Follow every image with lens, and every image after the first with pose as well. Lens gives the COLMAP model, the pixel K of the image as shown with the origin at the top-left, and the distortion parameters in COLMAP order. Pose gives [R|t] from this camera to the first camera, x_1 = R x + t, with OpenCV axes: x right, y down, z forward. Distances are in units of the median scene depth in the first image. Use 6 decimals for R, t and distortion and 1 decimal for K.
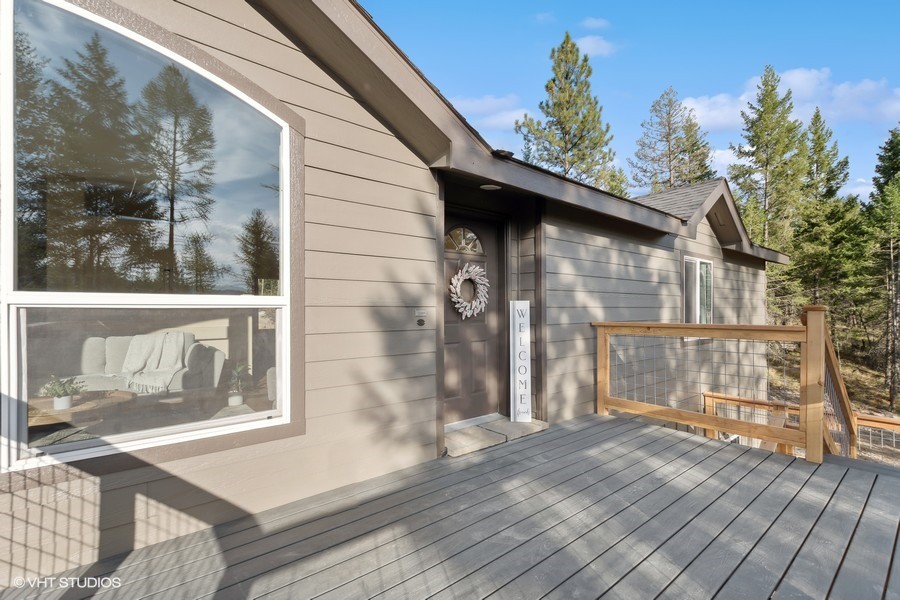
lens RADIAL K [[389.8, 0, 451.6], [0, 389.8, 306.4], [0, 0, 1]] dist [0.003776, -0.001118]
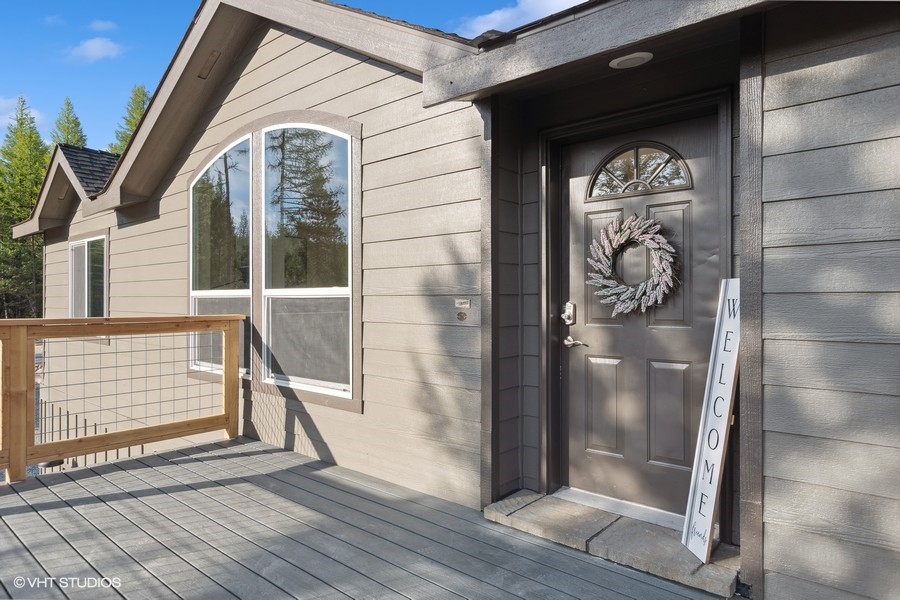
lens RADIAL K [[535.1, 0, 451.3], [0, 535.1, 299.5], [0, 0, 1]] dist [-0.005972, -0.000123]
pose [[0.183568, 0.000458, -0.983007, 1.341437], [0.006695, 0.999976, 0.001717, 0.010174], [0.982984, -0.006897, 0.183560, 1.152834]]
